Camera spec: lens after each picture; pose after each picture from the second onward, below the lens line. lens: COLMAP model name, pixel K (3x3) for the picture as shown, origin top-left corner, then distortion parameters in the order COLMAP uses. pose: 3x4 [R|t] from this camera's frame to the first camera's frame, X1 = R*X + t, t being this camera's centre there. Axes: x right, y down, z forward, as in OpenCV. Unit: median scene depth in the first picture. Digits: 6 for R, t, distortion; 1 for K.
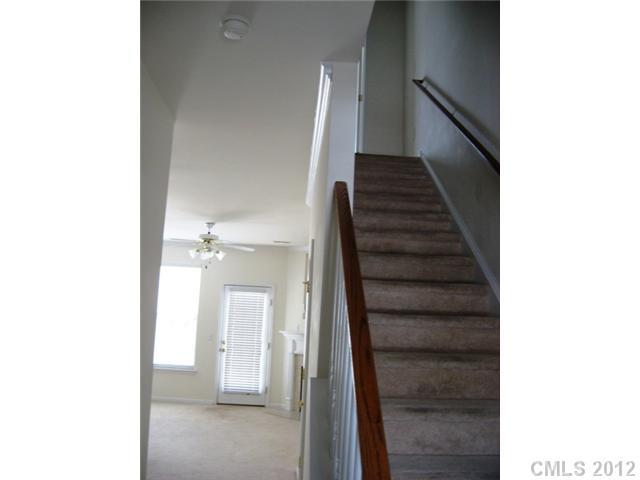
lens RADIAL K [[690.9, 0, 320.0], [0, 690.9, 240.0], [0, 0, 1]] dist [-0.121784, 0.012091]
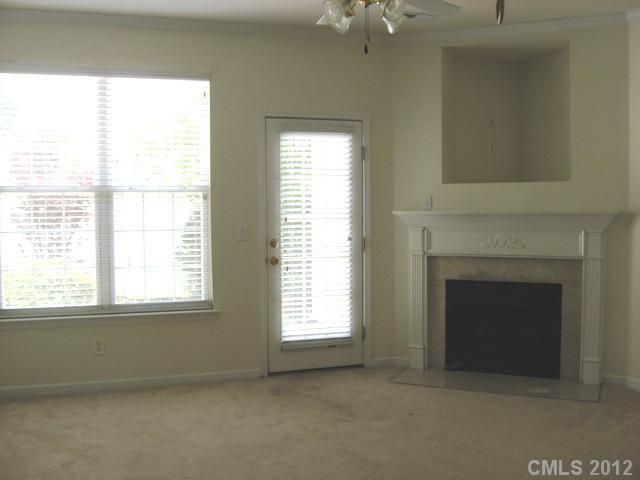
lens RADIAL K [[690.9, 0, 320.0], [0, 690.9, 240.0], [0, 0, 1]] dist [-0.121784, 0.012091]
pose [[0.937589, -0.079231, 0.338599, -0.273071], [0.017630, 0.983276, 0.181265, 0.064093], [-0.347298, -0.163983, 0.923306, 0.573994]]
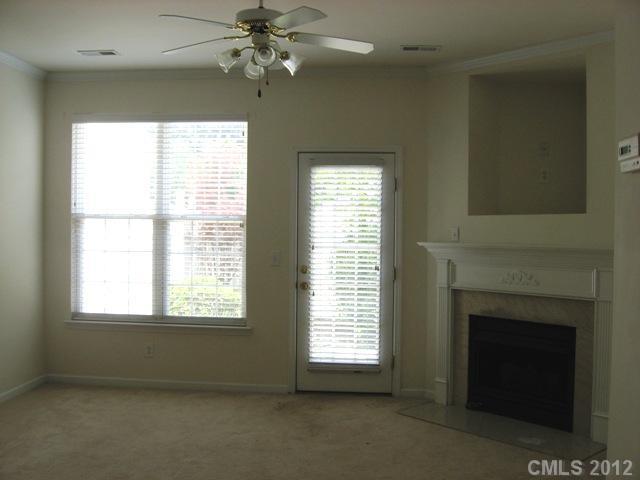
lens RADIAL K [[690.9, 0, 320.0], [0, 690.9, 240.0], [0, 0, 1]] dist [-0.121784, 0.012091]
pose [[0.996006, -0.041477, -0.079063, -0.089311], [0.051424, 0.990408, 0.128249, 0.065671], [0.072985, -0.131802, 0.988586, 0.523767]]
